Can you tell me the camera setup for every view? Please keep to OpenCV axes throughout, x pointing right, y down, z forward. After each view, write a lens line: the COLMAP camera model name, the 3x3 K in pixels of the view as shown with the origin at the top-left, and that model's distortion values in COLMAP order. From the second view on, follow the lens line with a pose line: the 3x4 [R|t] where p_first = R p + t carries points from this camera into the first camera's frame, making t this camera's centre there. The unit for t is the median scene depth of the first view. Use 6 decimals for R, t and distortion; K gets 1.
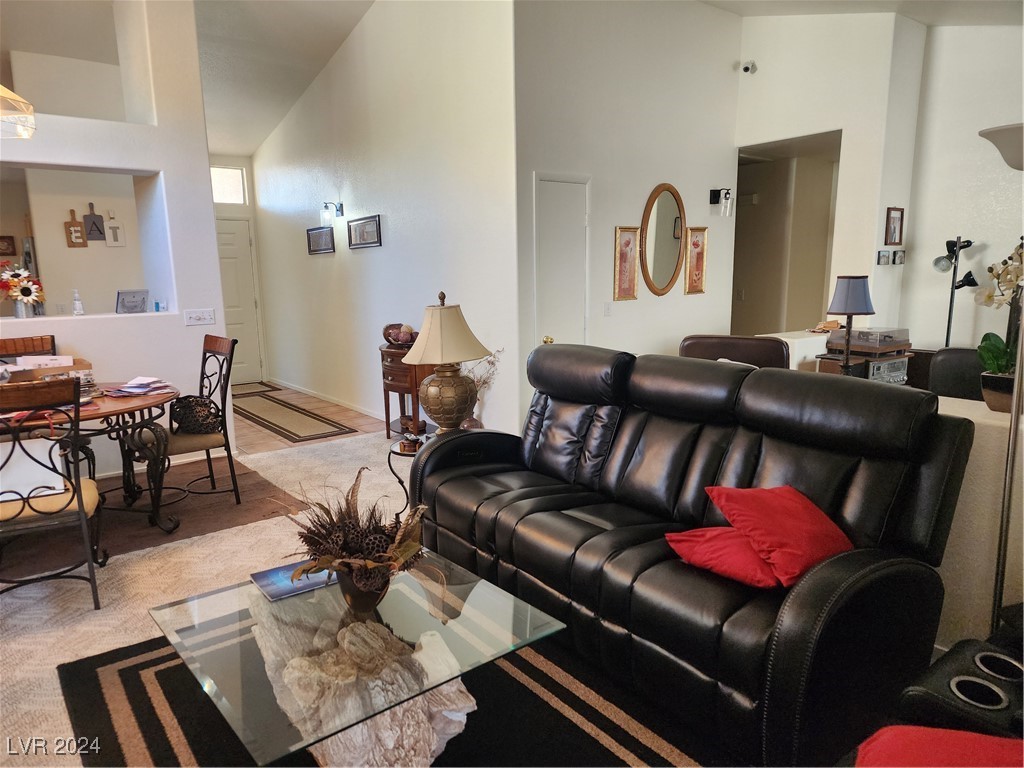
lens RADIAL K [[689.7, 0, 508.8], [0, 689.7, 381.6], [0, 0, 1]] dist [0.077508, -0.077237]
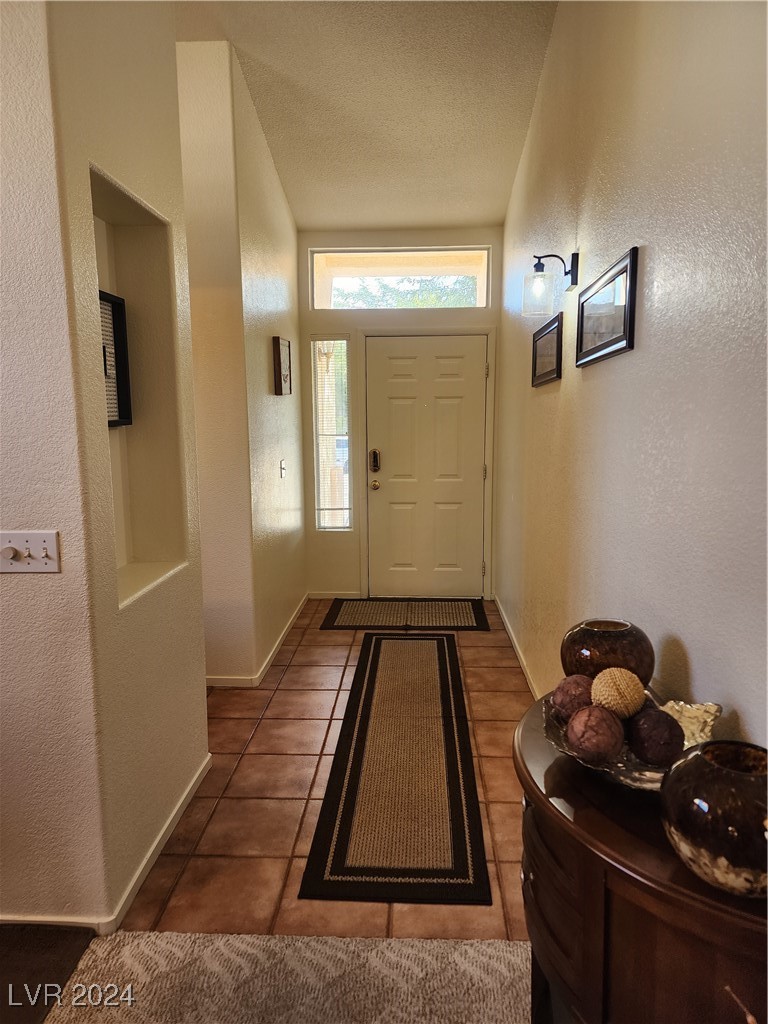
lens RADIAL K [[689.7, 0, 390.9], [0, 689.7, 523.6], [0, 0, 1]] dist [0.077508, -0.077237]
pose [[0.768683, 0.112599, -0.629641, -0.055606], [-0.113908, 0.992746, 0.038472, -0.107612], [0.629406, 0.042149, 0.775933, 0.635057]]
